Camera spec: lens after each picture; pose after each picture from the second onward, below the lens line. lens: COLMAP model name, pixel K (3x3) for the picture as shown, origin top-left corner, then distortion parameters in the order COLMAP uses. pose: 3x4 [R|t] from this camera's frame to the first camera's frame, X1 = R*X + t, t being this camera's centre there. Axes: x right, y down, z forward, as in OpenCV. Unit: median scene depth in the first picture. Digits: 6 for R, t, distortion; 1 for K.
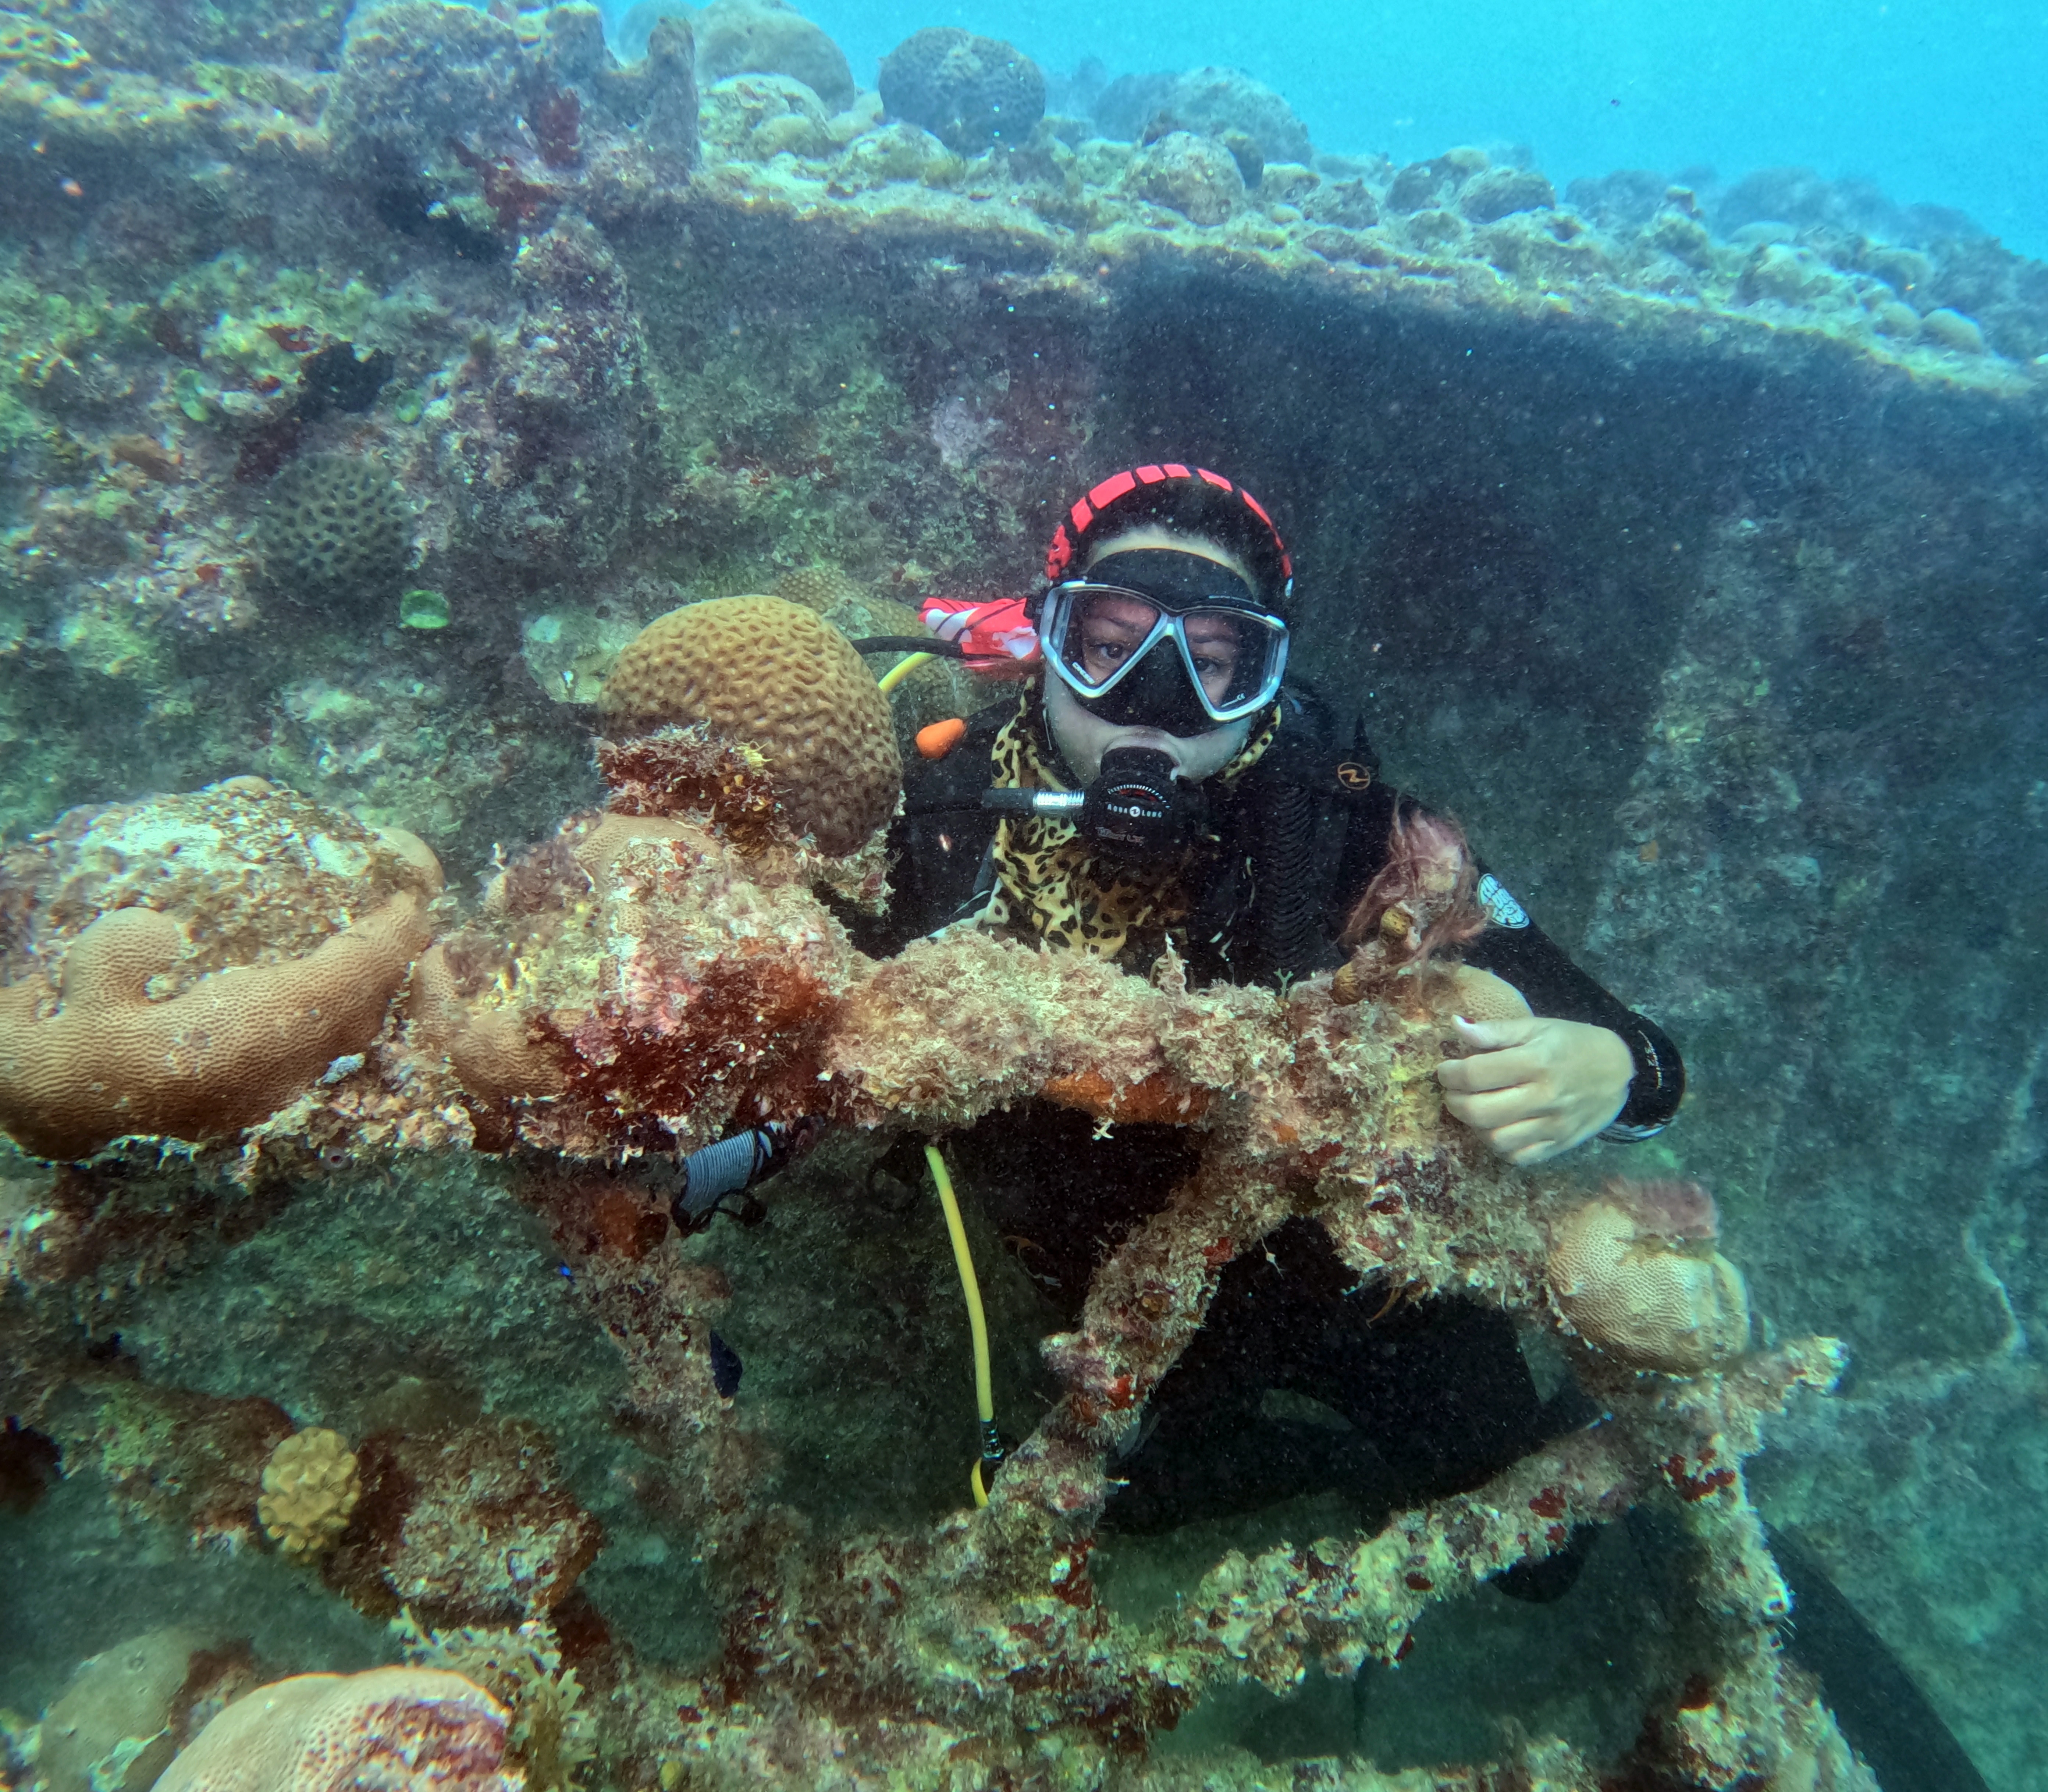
lens RADIAL K [[1738.7, 0, 1021.6], [0, 1738.7, 893.9], [0, 0, 1]] dist [-0.110158, 0.127005]
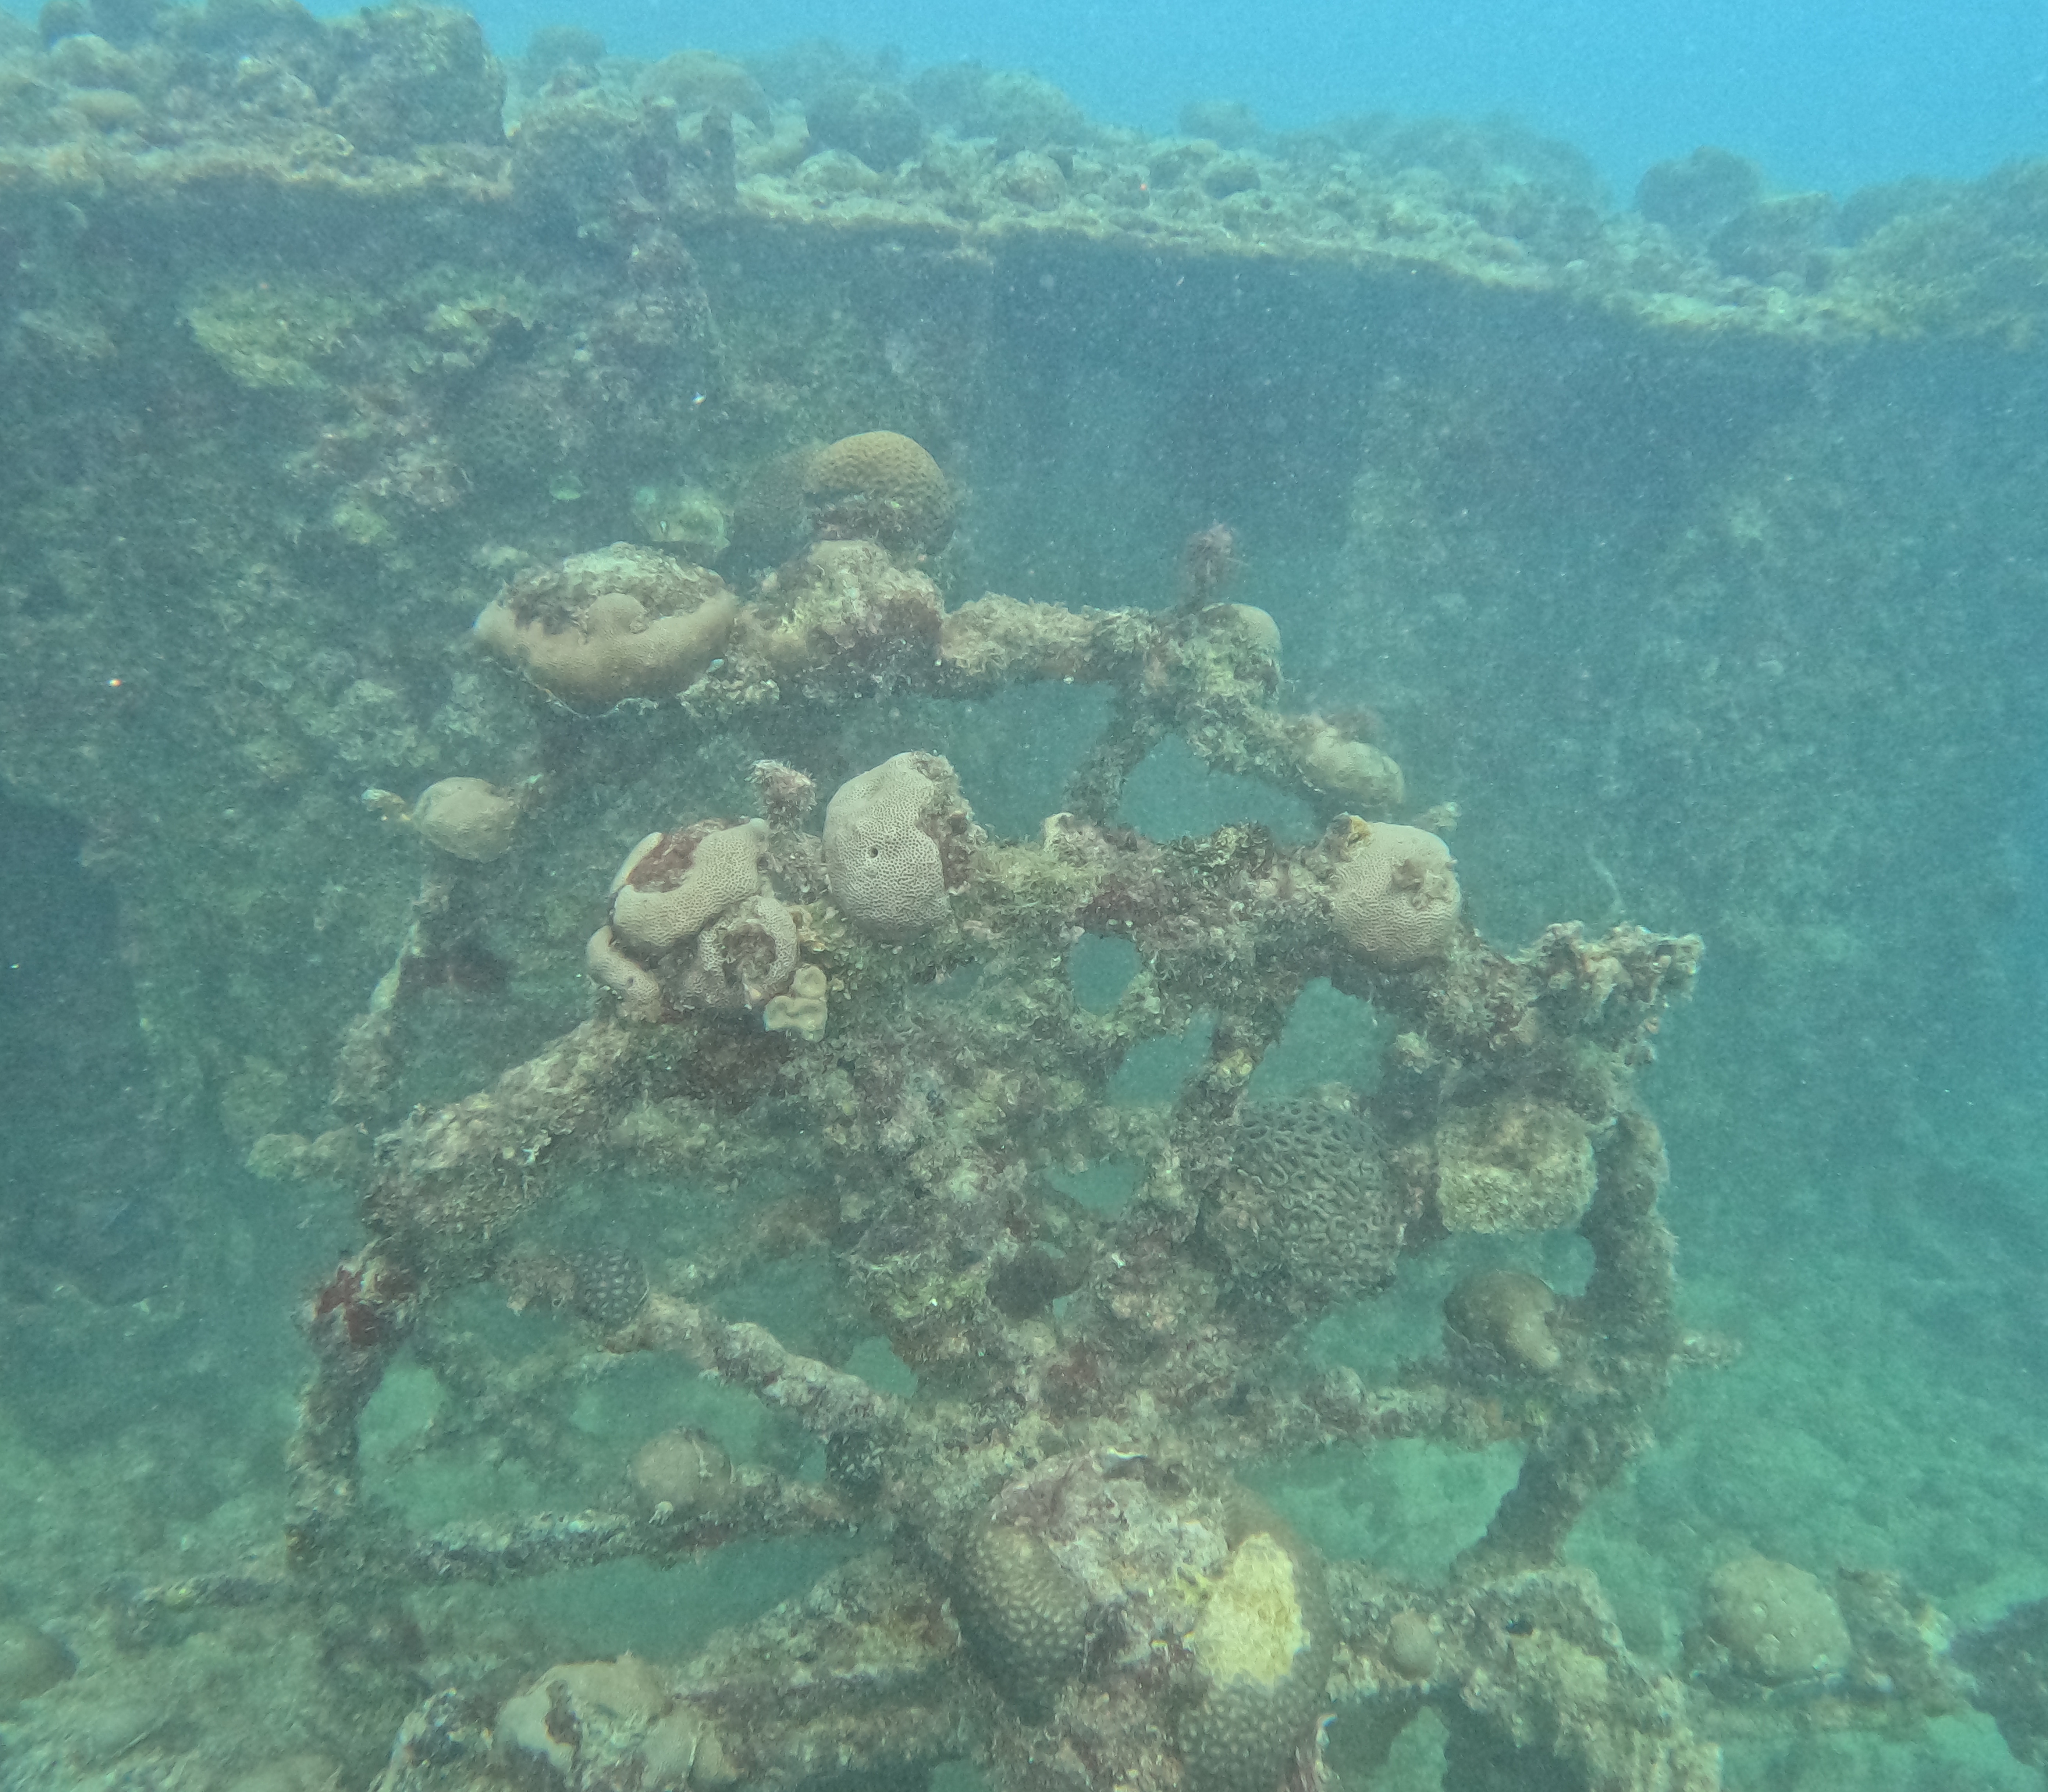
lens RADIAL K [[1738.7, 0, 1025.7], [0, 1738.7, 883.4], [0, 0, 1]] dist [-0.110158, 0.127005]
pose [[0.988680, -0.095985, 0.115317, -0.222527], [0.091926, 0.994961, 0.040029, 0.239387], [-0.118578, -0.028975, 0.992522, -0.861834]]
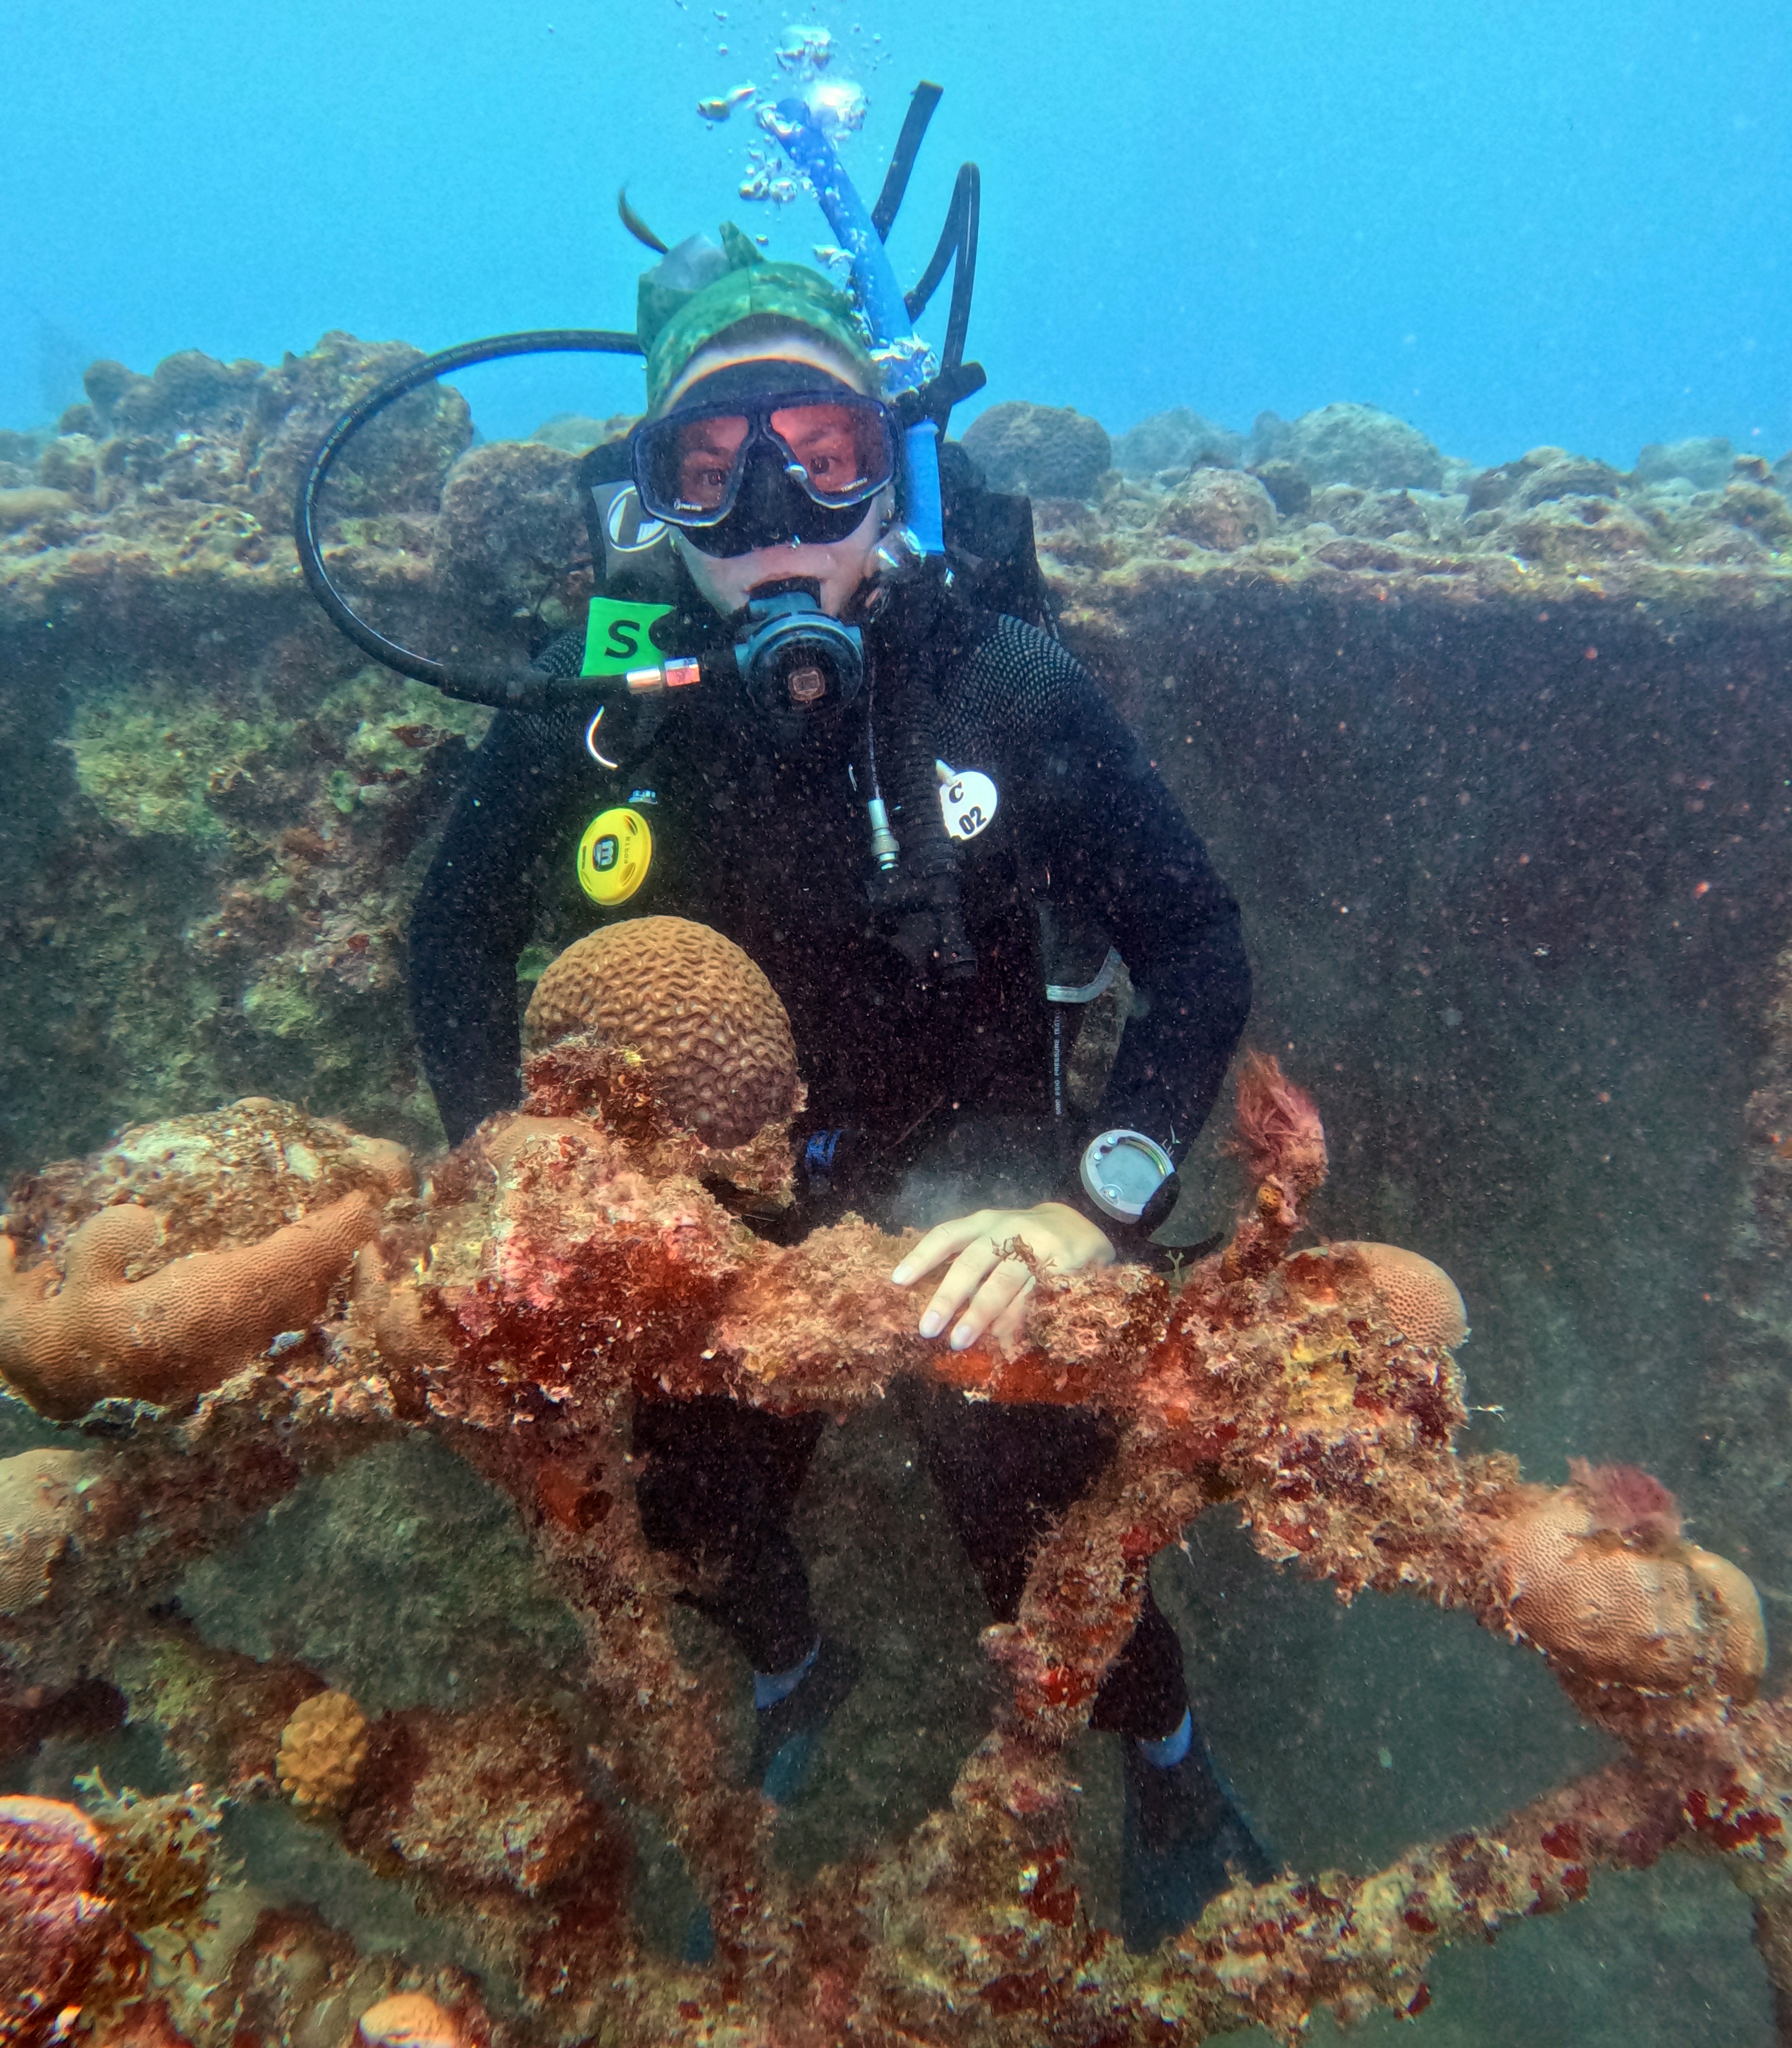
lens RADIAL K [[1738.7, 0, 900.6], [0, 1738.7, 1023.6], [0, 0, 1]] dist [-0.110158, 0.127005]
pose [[0.967795, -0.053138, -0.246067, 0.223196], [0.020173, 0.990695, -0.134601, 0.040512], [0.250929, 0.125302, 0.959861, -0.016080]]
